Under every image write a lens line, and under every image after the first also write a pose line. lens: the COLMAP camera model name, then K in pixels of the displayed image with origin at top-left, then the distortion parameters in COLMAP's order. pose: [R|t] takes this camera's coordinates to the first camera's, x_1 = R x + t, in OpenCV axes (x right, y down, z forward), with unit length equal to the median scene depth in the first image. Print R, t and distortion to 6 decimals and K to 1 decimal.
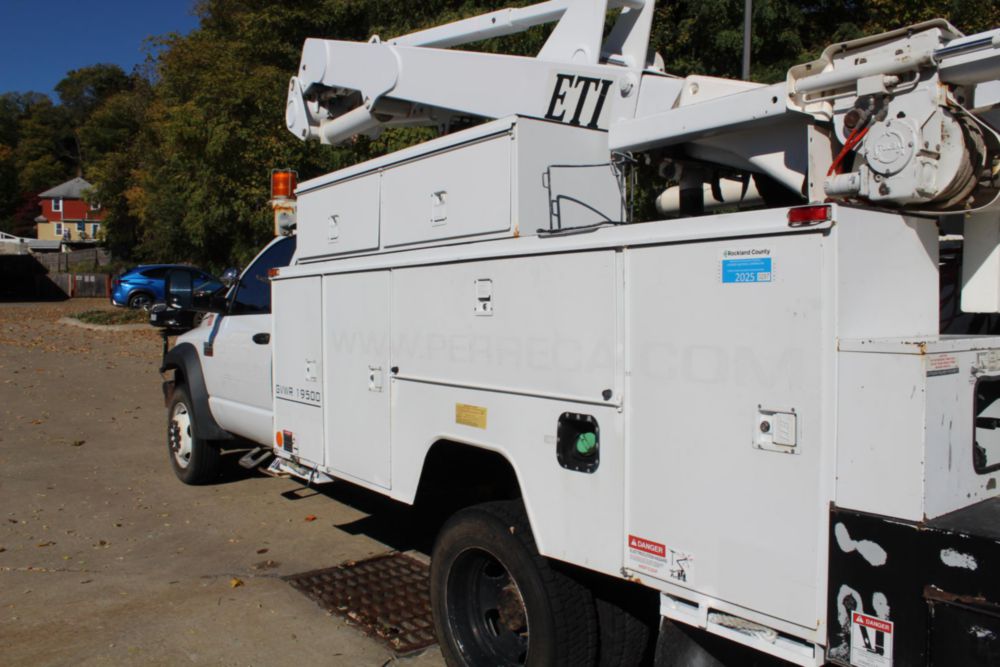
lens RADIAL K [[835.9, 0, 505.1], [0, 835.9, 321.6], [0, 0, 1]] dist [-0.169405, 0.152526]
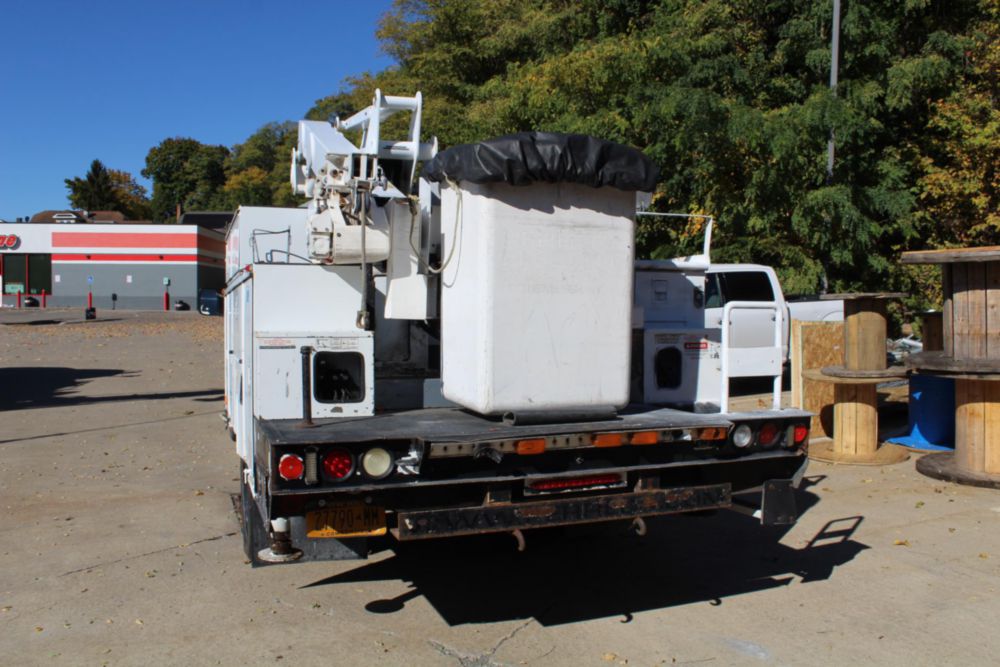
lens RADIAL K [[834.7, 0, 504.8], [0, 834.7, 321.9], [0, 0, 1]] dist [-0.167945, 0.150265]
pose [[0.960460, 0.006645, -0.278339, 0.180909], [-0.009354, 0.999921, -0.008407, 0.001277], [0.278261, 0.010678, 0.960446, -0.089316]]
